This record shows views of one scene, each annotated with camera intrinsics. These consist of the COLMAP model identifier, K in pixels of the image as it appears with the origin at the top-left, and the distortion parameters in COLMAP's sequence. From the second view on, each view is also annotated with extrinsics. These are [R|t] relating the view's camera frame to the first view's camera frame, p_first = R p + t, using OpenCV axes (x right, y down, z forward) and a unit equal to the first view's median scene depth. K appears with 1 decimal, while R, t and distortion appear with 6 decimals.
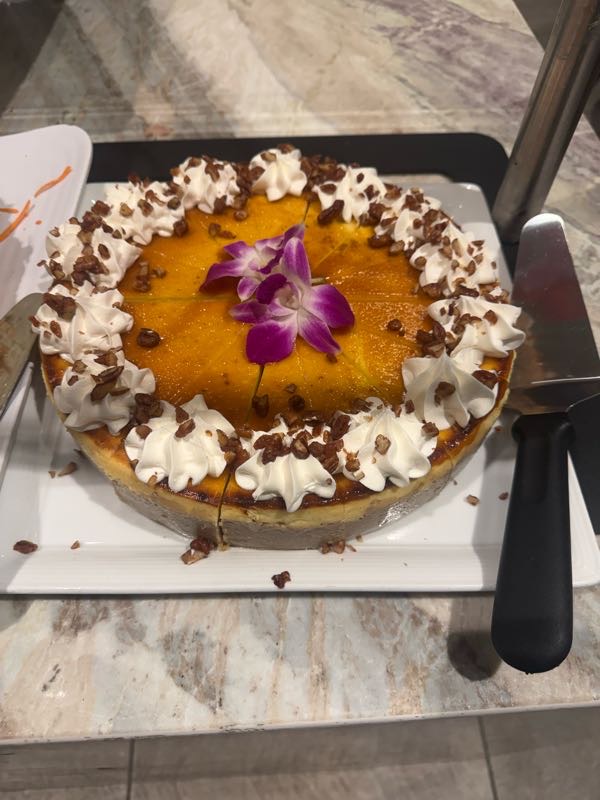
lens RADIAL K [[558.3, 0, 305.9], [0, 558.3, 399.3], [0, 0, 1]] dist [-0.008733, -0.021673]
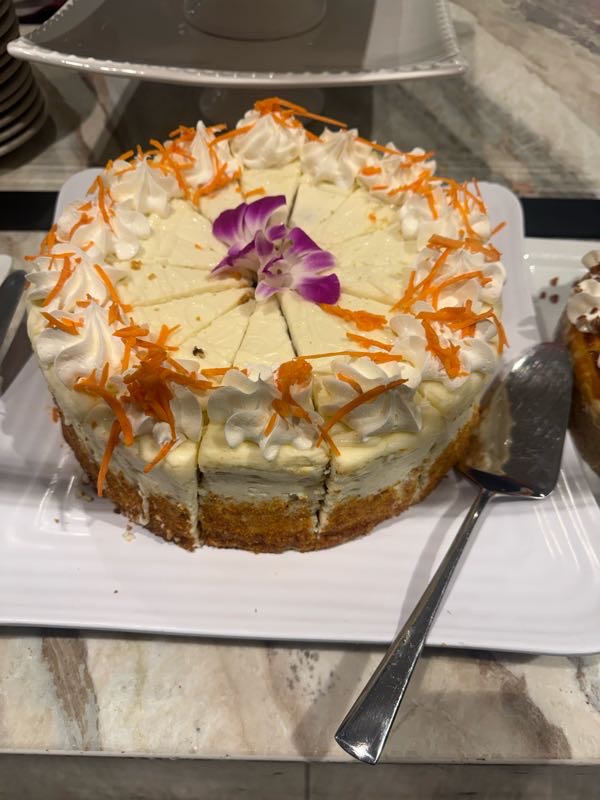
lens RADIAL K [[558.3, 0, 291.3], [0, 558.3, 408.4], [0, 0, 1]] dist [-0.008733, -0.021673]
pose [[0.997179, 0.058119, -0.047504, -0.848805], [-0.059876, 0.997540, -0.036441, 0.007810], [0.045269, 0.039183, 0.998206, -0.093355]]
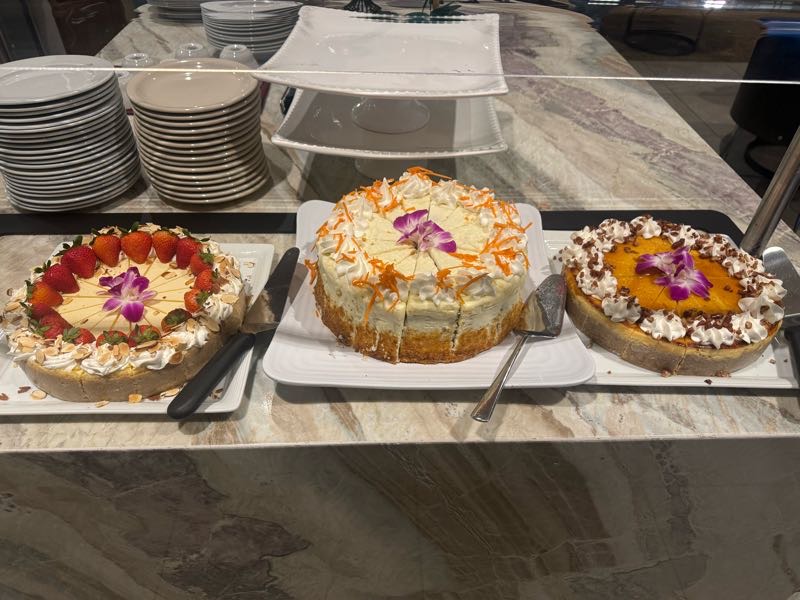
lens RADIAL K [[558.3, 0, 380.7], [0, 558.3, 317.2], [0, 0, 1]] dist [-0.008733, -0.021673]
pose [[0.999389, 0.020843, -0.028064, -1.023546], [-0.026946, 0.970742, -0.238609, 0.482934], [0.022270, 0.239219, 0.970710, -1.046865]]
